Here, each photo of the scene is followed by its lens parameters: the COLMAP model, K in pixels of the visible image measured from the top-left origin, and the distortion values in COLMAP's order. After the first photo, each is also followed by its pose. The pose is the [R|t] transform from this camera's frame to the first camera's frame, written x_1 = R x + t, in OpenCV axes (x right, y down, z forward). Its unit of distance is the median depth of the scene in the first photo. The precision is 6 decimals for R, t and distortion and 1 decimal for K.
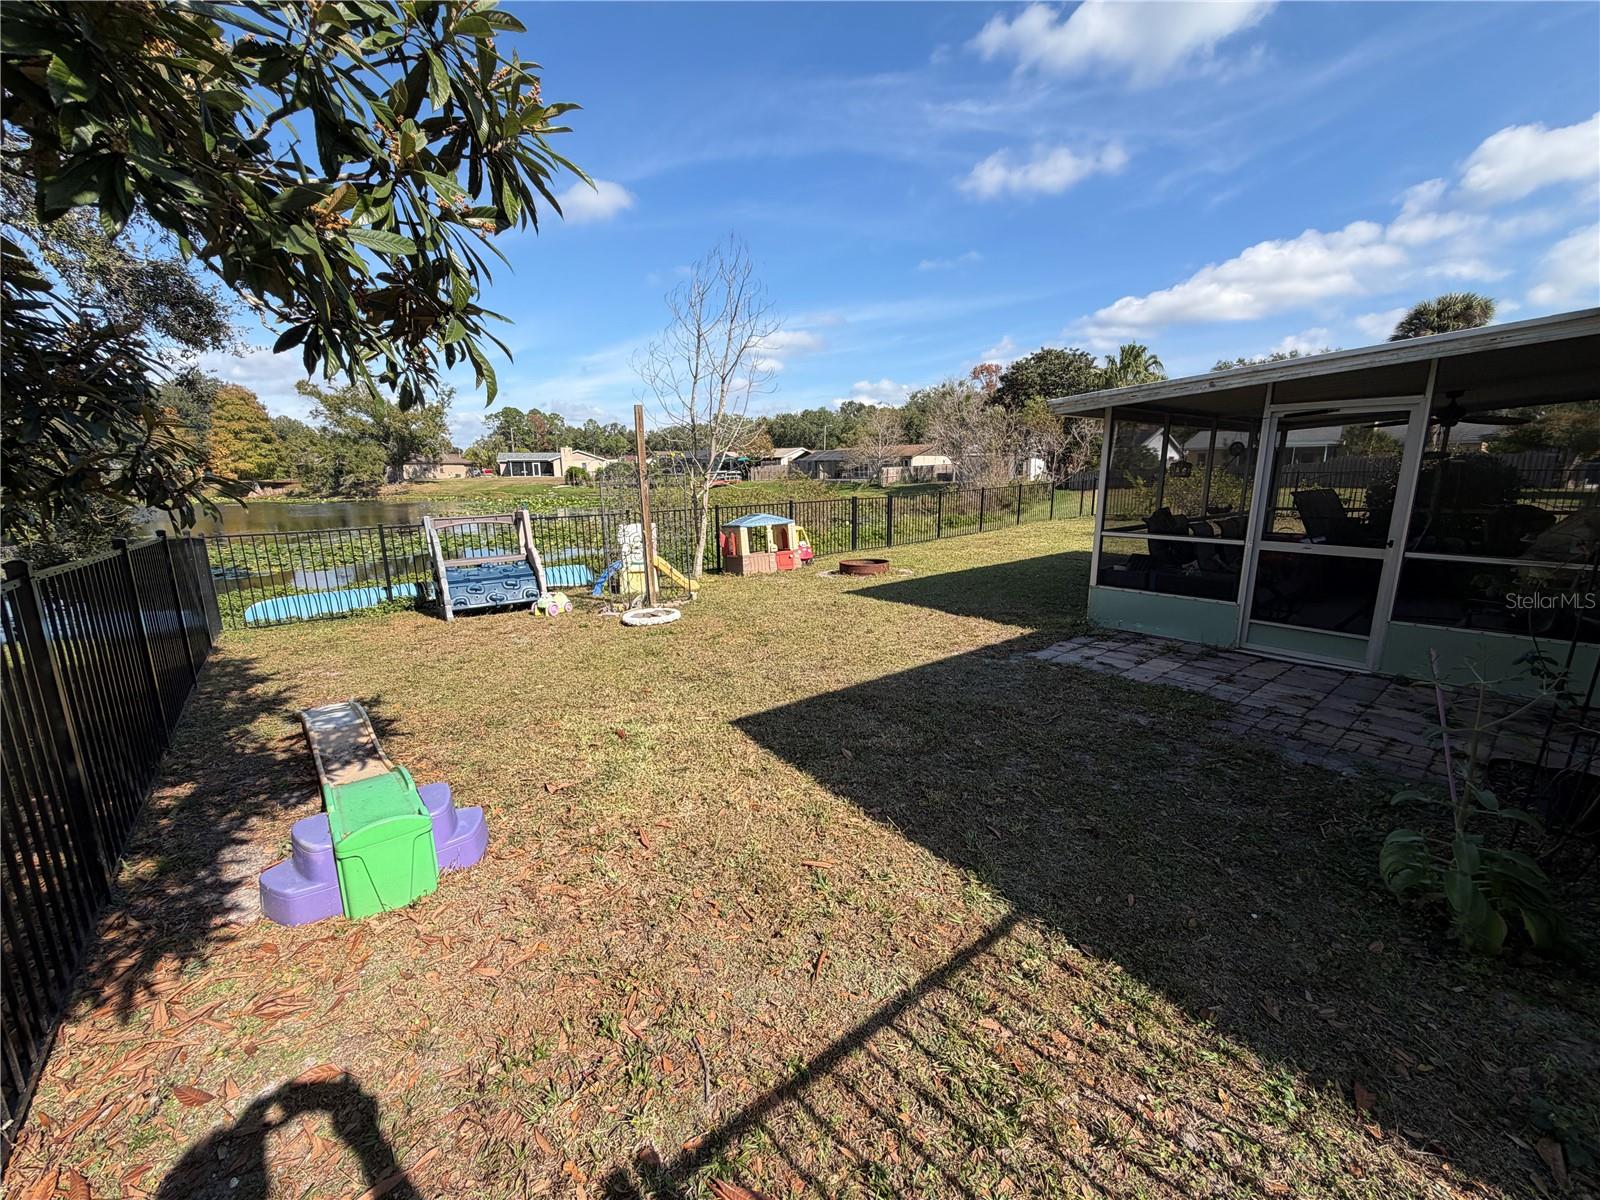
lens RADIAL K [[637.9, 0, 794.7], [0, 637.9, 602.8], [0, 0, 1]] dist [-0.001523, -0.000101]
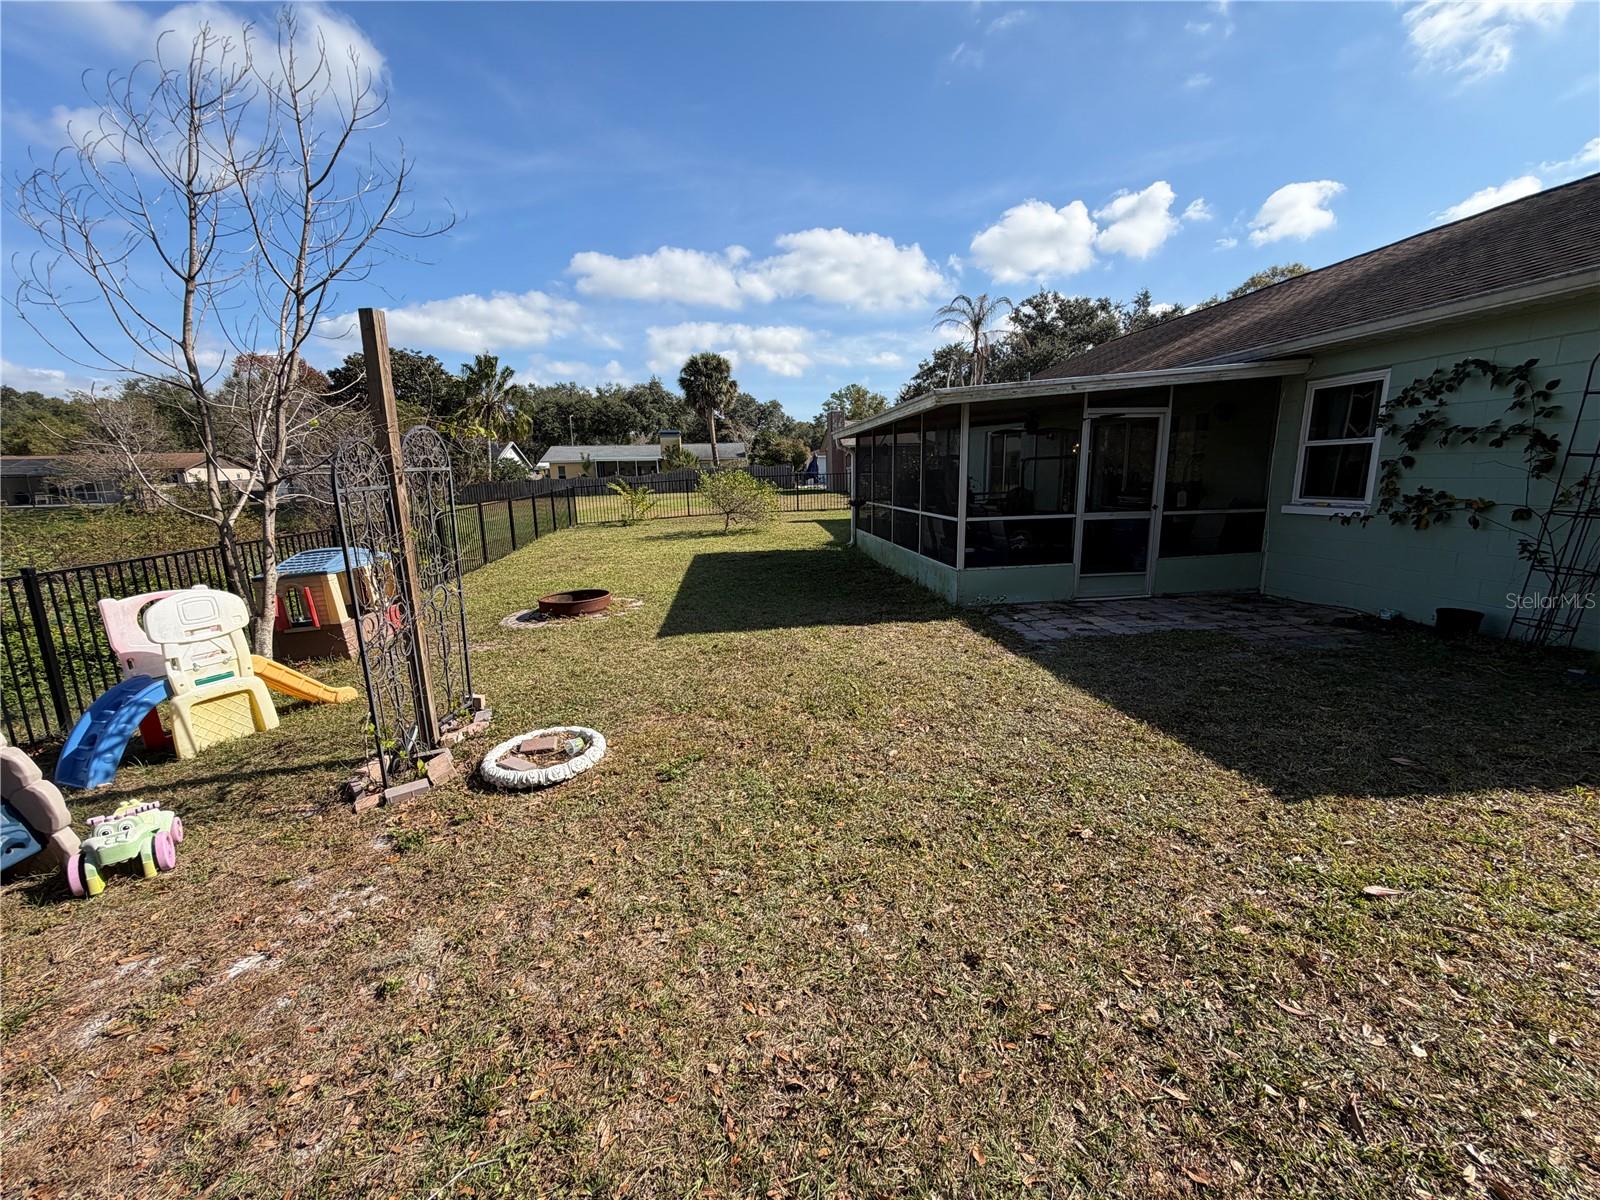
lens RADIAL K [[637.9, 0, 794.7], [0, 637.9, 602.8], [0, 0, 1]] dist [-0.001523, -0.000101]
pose [[0.553291, -0.169126, 0.815638, -0.670926], [0.187062, 0.979389, 0.076187, -0.125764], [-0.811712, 0.110421, 0.573525, 0.741376]]
